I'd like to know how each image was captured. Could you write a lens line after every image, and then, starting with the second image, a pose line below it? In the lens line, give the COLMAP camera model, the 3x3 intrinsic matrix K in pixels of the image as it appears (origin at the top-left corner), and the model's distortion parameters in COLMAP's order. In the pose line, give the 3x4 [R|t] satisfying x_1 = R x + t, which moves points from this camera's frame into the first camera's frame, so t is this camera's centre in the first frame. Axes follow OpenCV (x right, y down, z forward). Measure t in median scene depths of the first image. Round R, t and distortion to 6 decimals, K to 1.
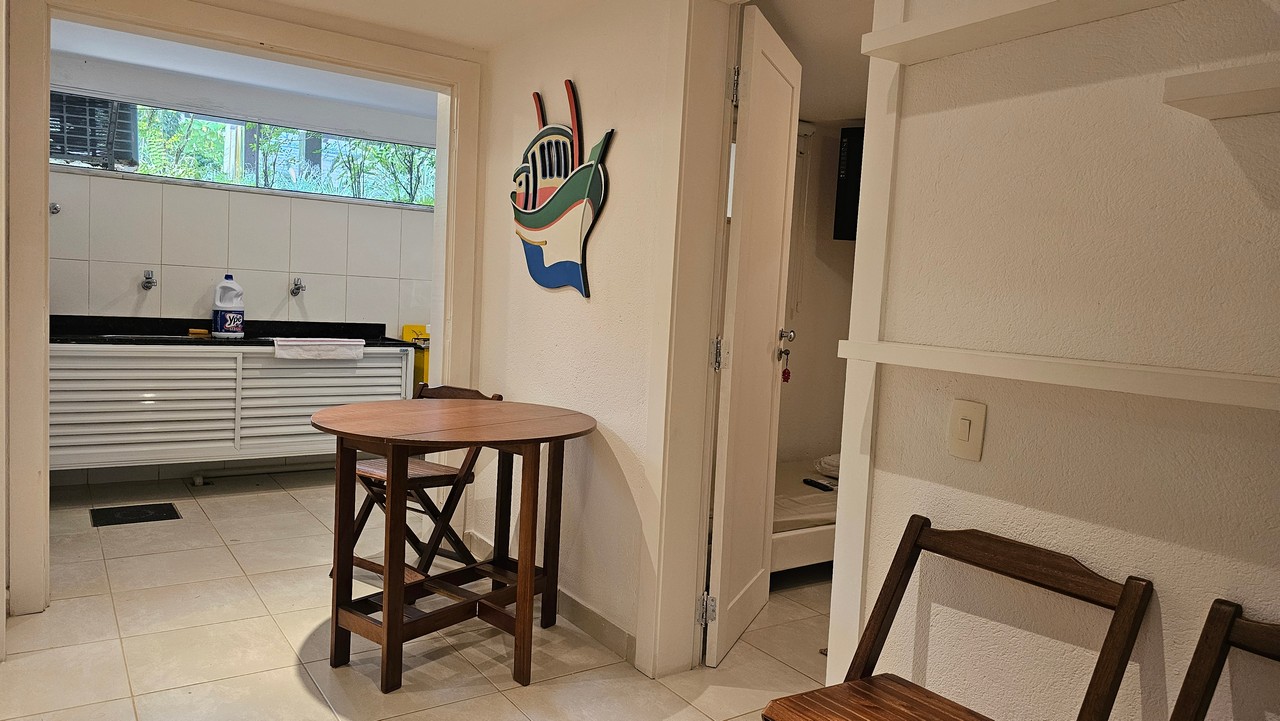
lens RADIAL K [[845.6, 0, 640.0], [0, 845.6, 360.5], [0, 0, 1]] dist [0.001441, -0.003467]
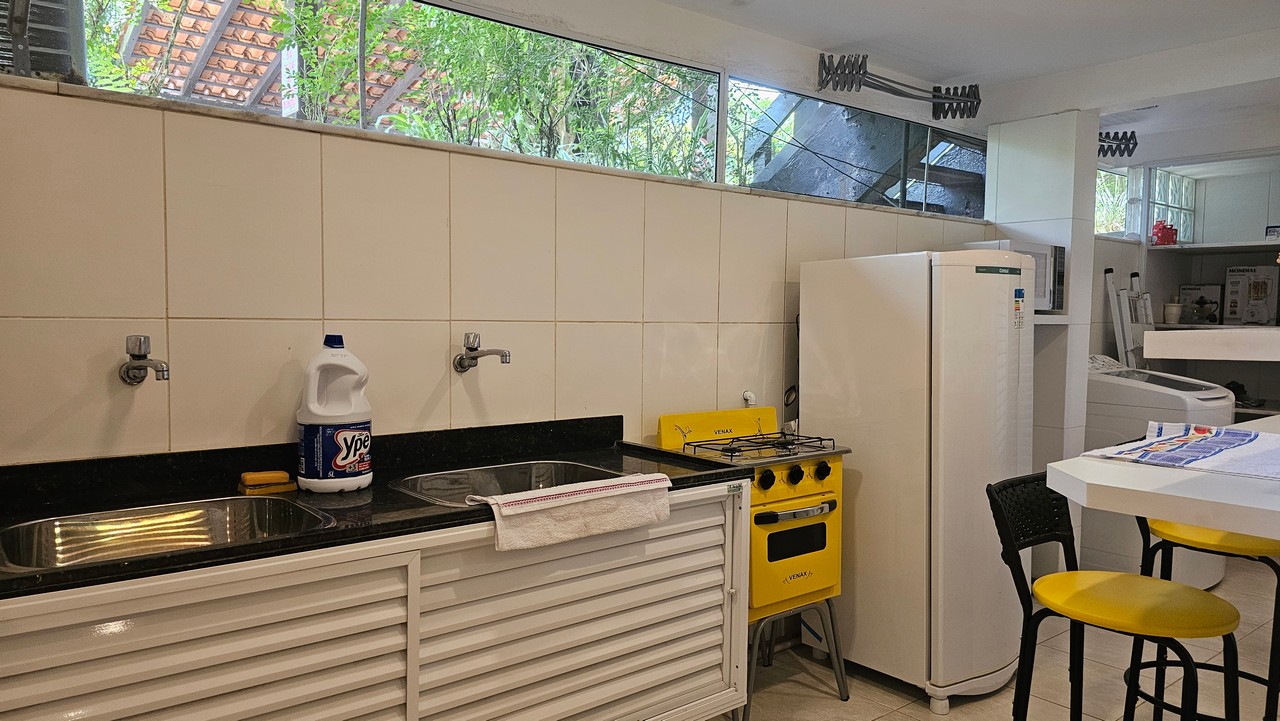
lens RADIAL K [[855.4, 0, 637.6], [0, 855.4, 365.7], [0, 0, 1]] dist [0.042187, -0.041184]
pose [[0.996753, -0.045901, 0.066156, -0.369777], [0.046747, 0.998843, -0.011299, -0.075477], [-0.065560, 0.014354, 0.997745, 0.576708]]
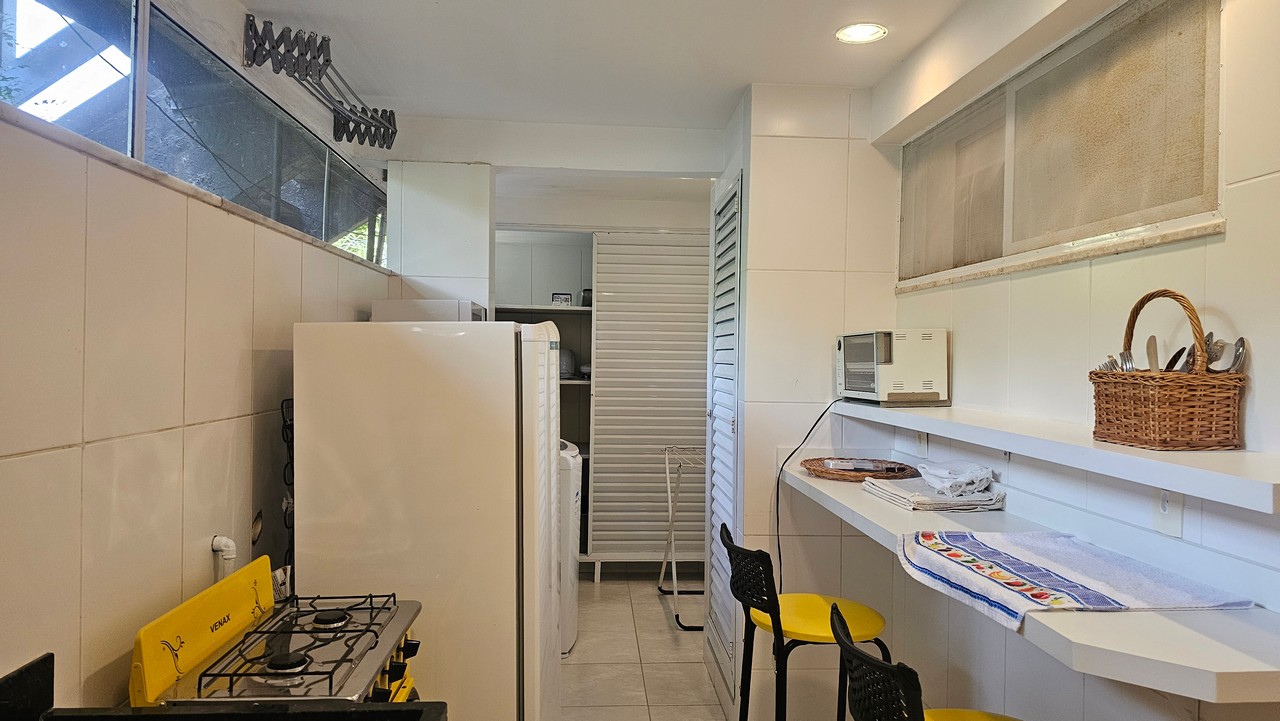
lens RADIAL K [[855.4, 0, 637.6], [0, 855.4, 365.7], [0, 0, 1]] dist [0.042187, -0.041184]
pose [[0.522173, -0.052191, 0.851241, -0.470495], [0.075564, 0.997031, 0.014776, -0.126382], [-0.849485, 0.056608, 0.524566, 0.842112]]
